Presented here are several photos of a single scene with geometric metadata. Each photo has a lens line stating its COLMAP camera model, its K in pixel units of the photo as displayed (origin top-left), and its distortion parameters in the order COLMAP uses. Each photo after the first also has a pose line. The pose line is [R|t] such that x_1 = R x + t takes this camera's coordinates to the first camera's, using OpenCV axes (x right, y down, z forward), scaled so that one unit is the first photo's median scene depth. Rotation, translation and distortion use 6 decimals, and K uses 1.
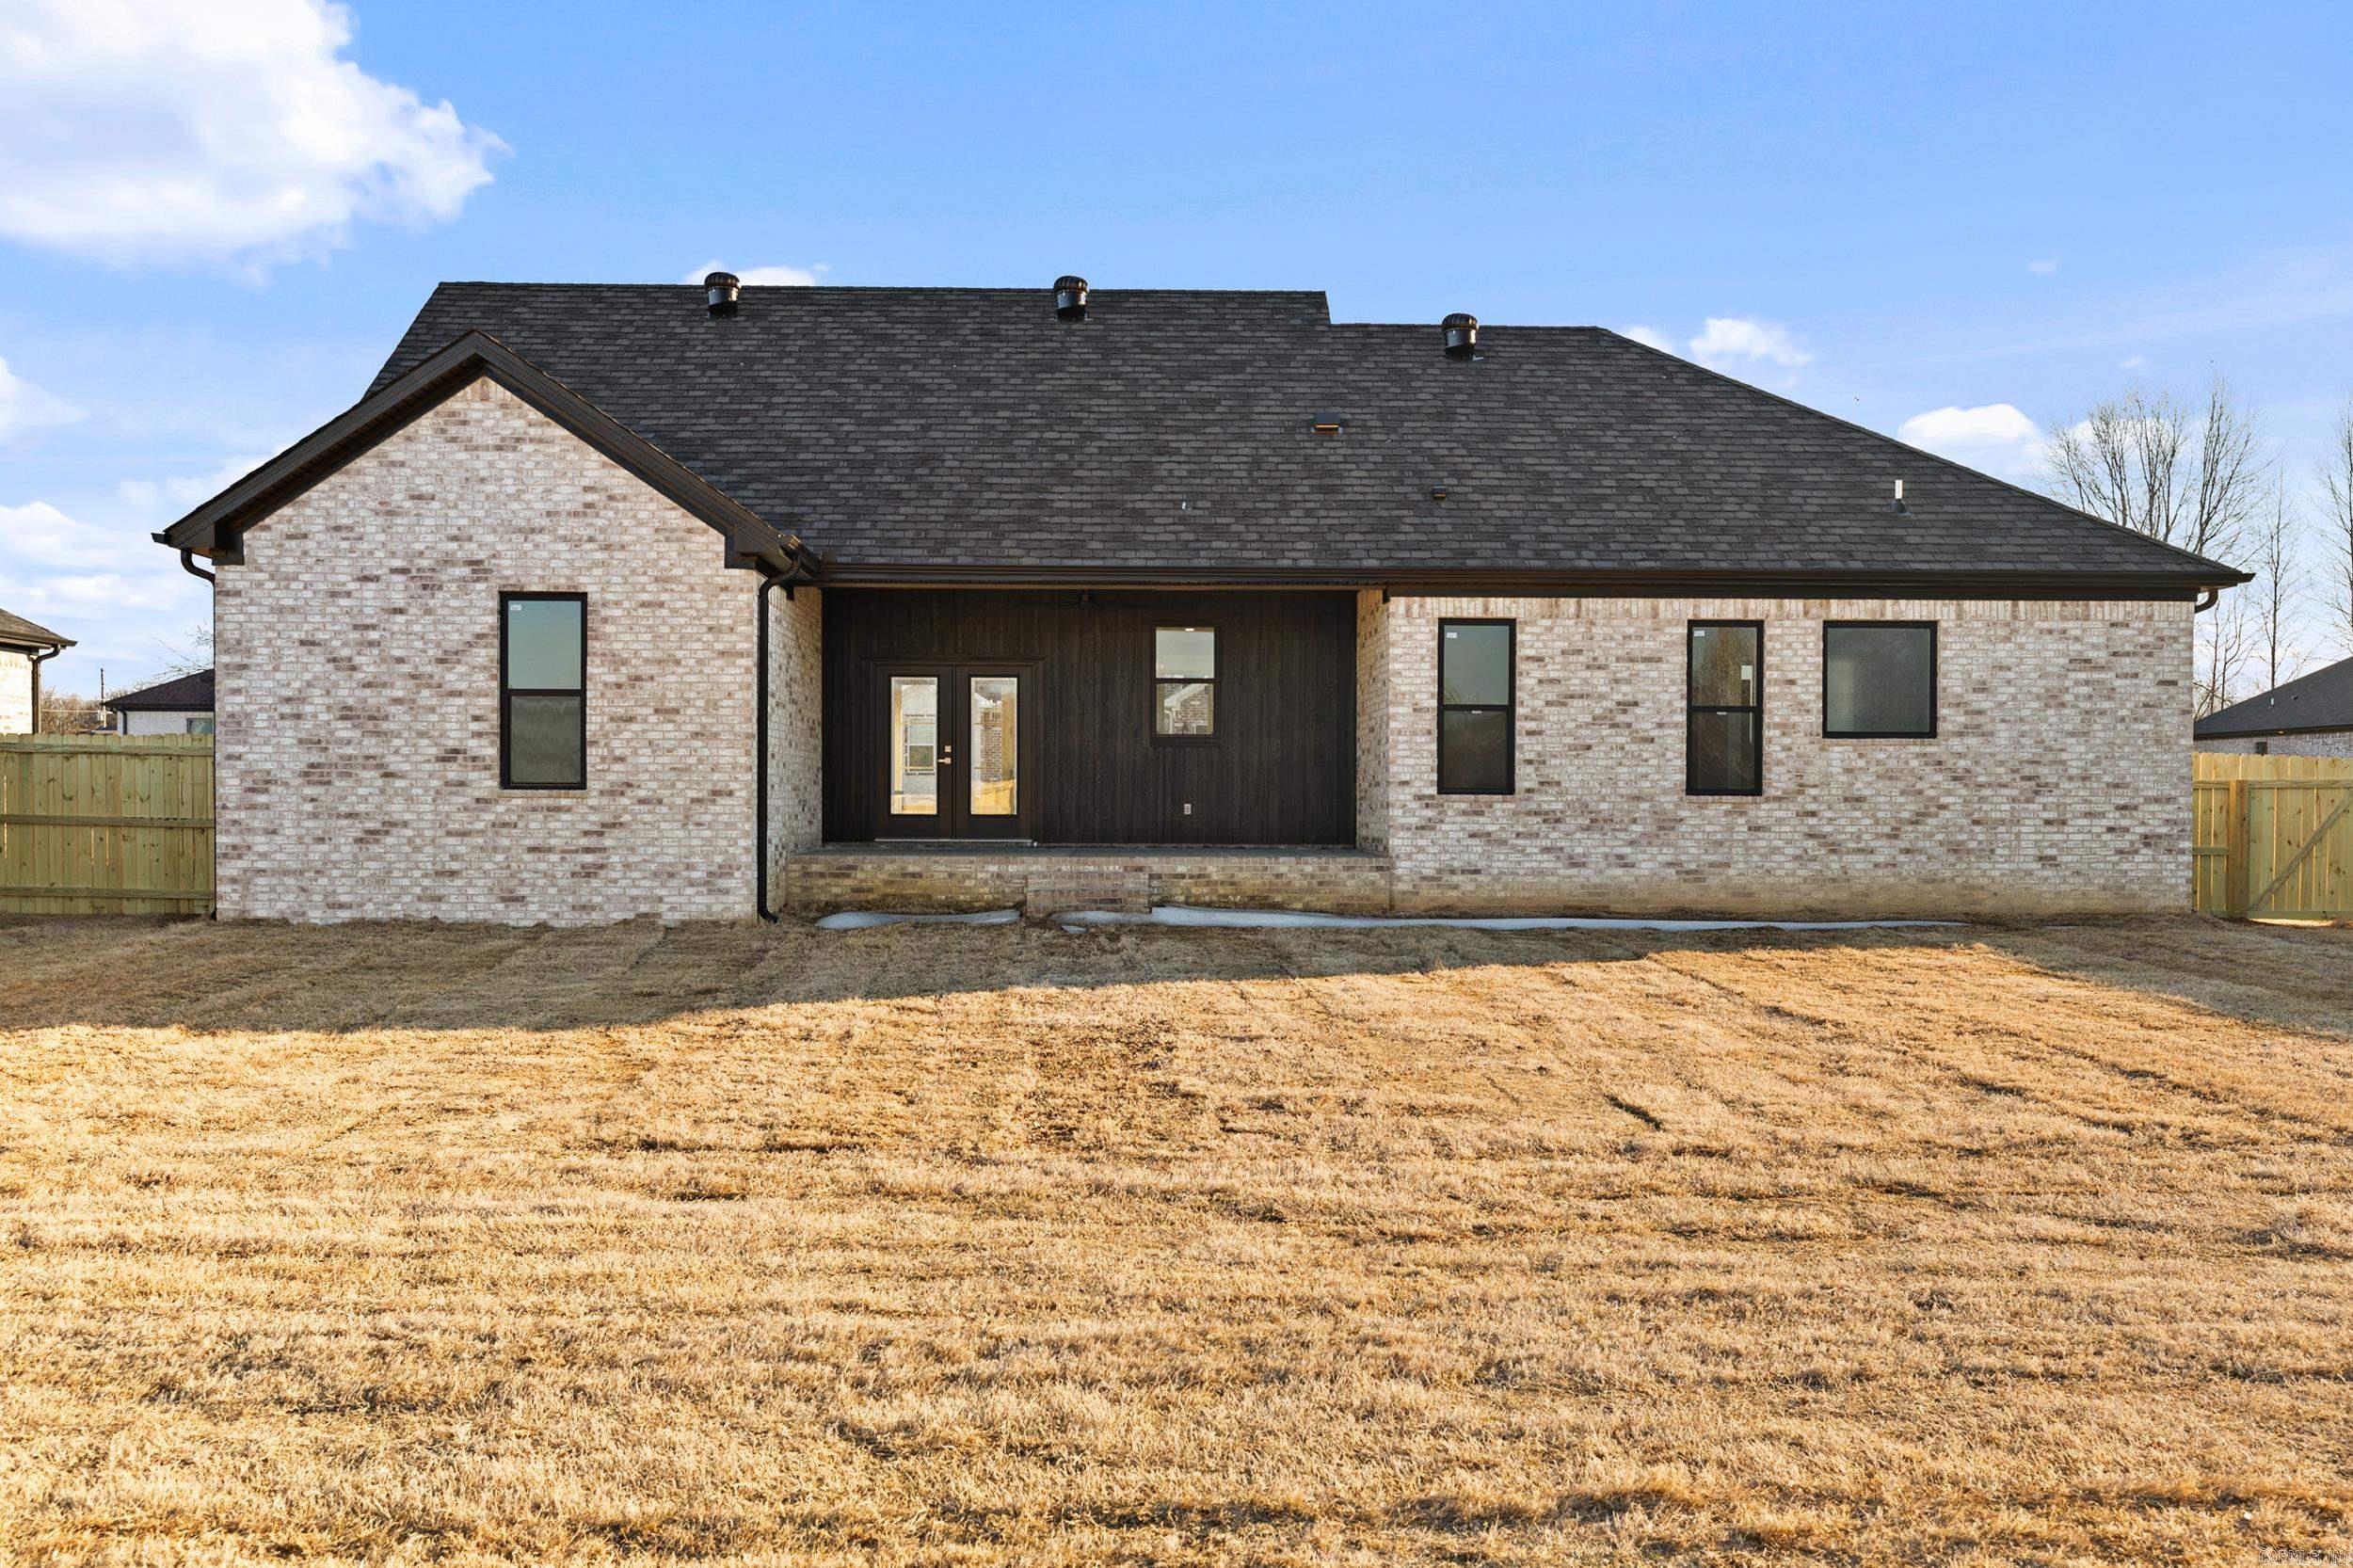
lens RADIAL K [[2263.9, 0, 1175.2], [0, 2263.9, 798.0], [0, 0, 1]] dist [0.000371, -0.002080]
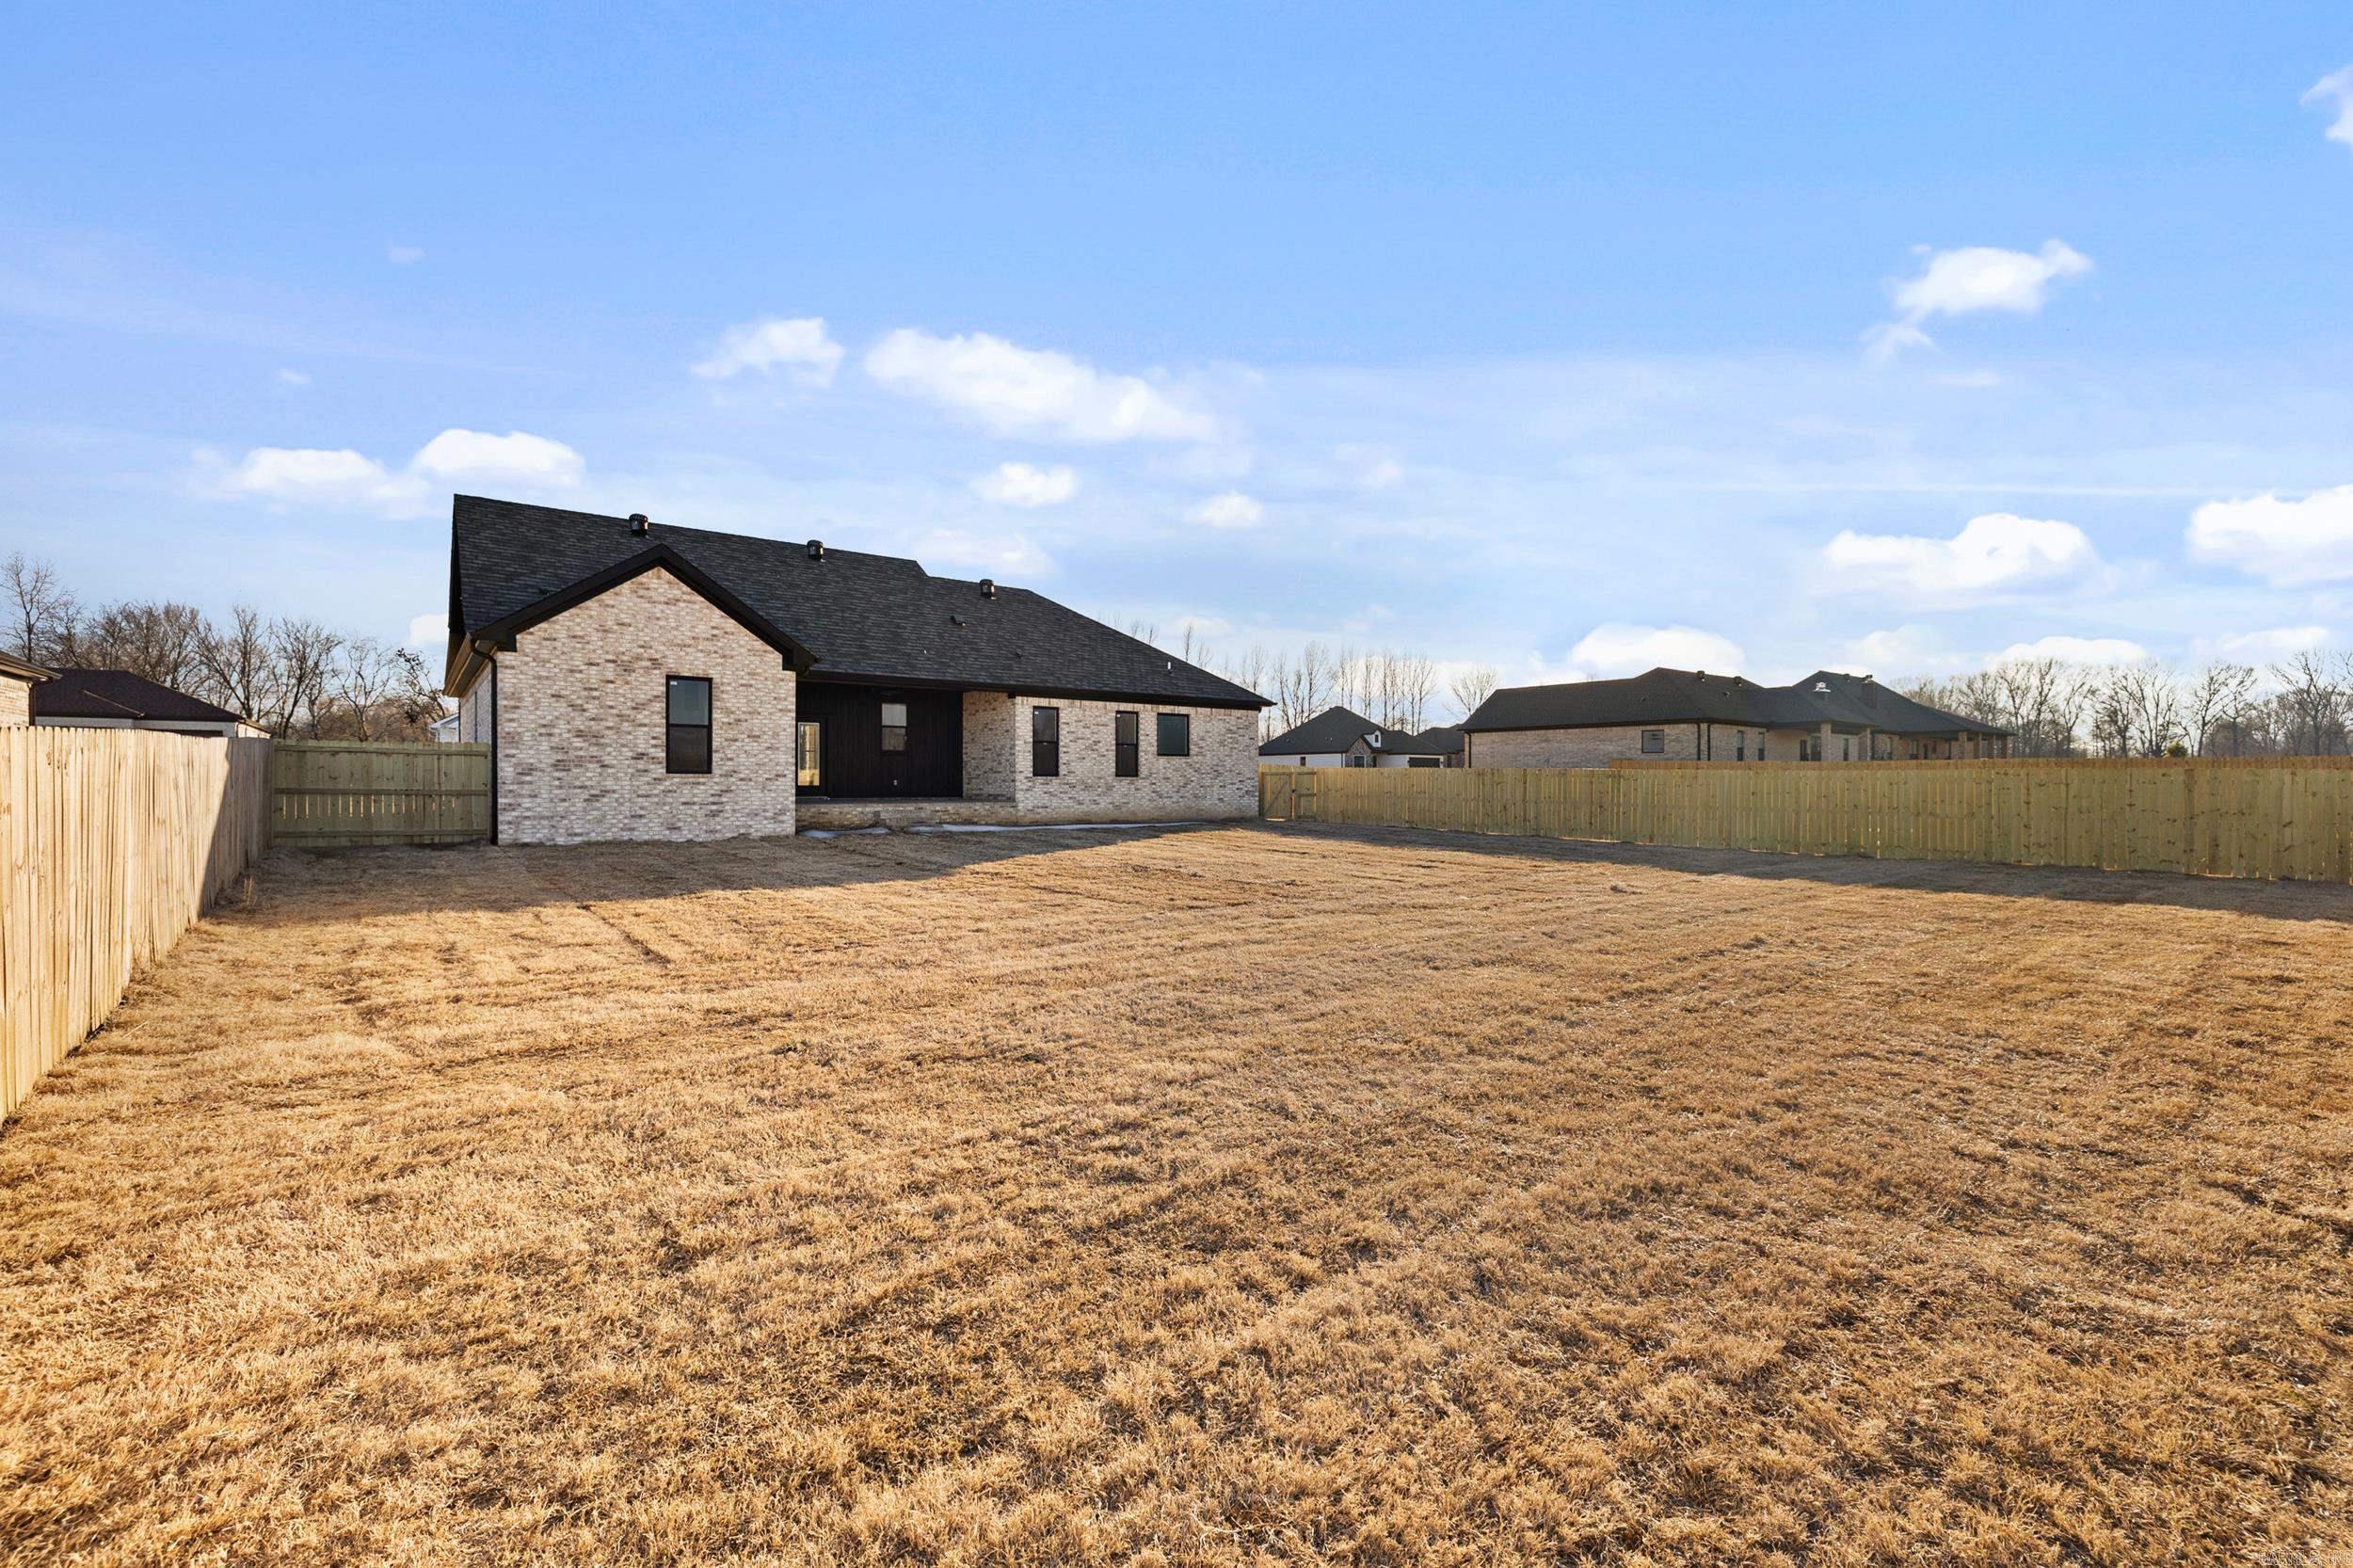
lens RADIAL K [[986.7, 0, 1164.5], [0, 986.7, 772.5], [0, 0, 1]] dist [-0.001430, -0.000218]
pose [[0.812360, 0.003015, 0.583148, -0.403574], [-0.000006, 0.999987, -0.005161, -0.000333], [-0.583156, 0.004189, 0.812349, 0.031657]]
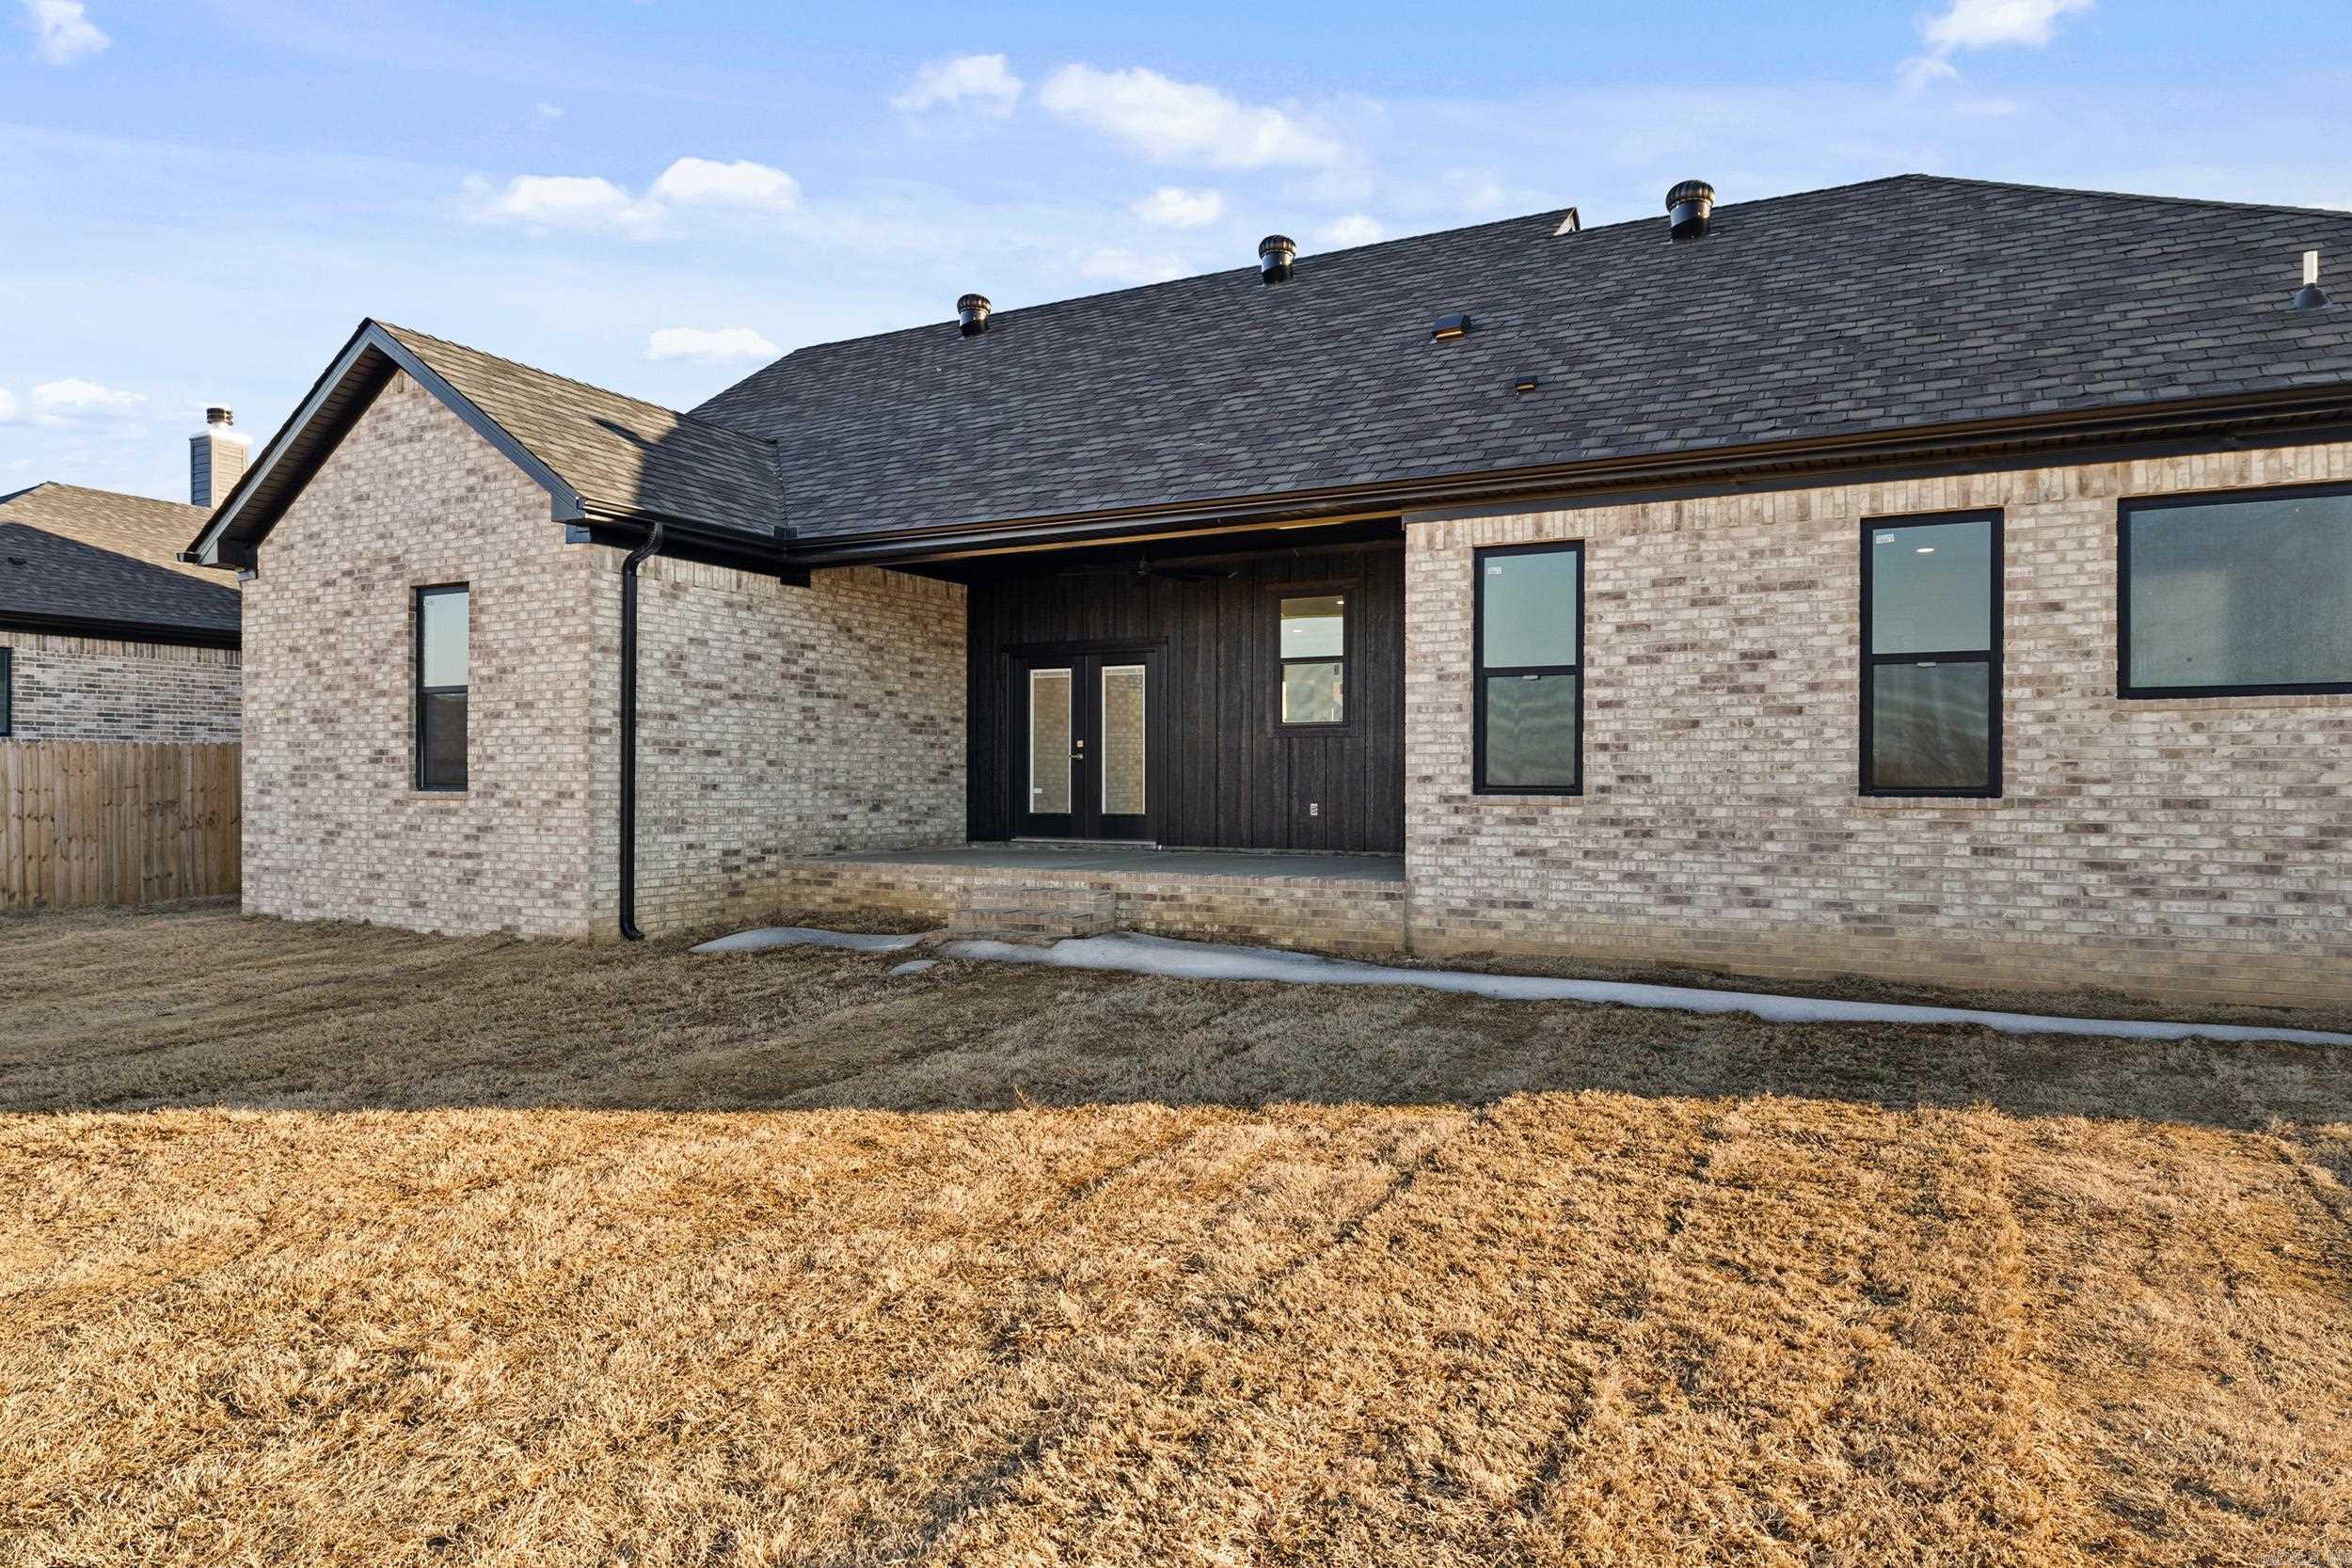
lens RADIAL K [[1465.3, 0, 1167.3], [0, 1465.3, 776.3], [0, 0, 1]] dist [-0.004321, 0.001345]
pose [[0.865329, -0.005405, -0.501175, 0.266207], [0.002471, 0.999976, -0.006518, -0.004617], [0.501198, 0.004402, 0.865321, 0.556993]]
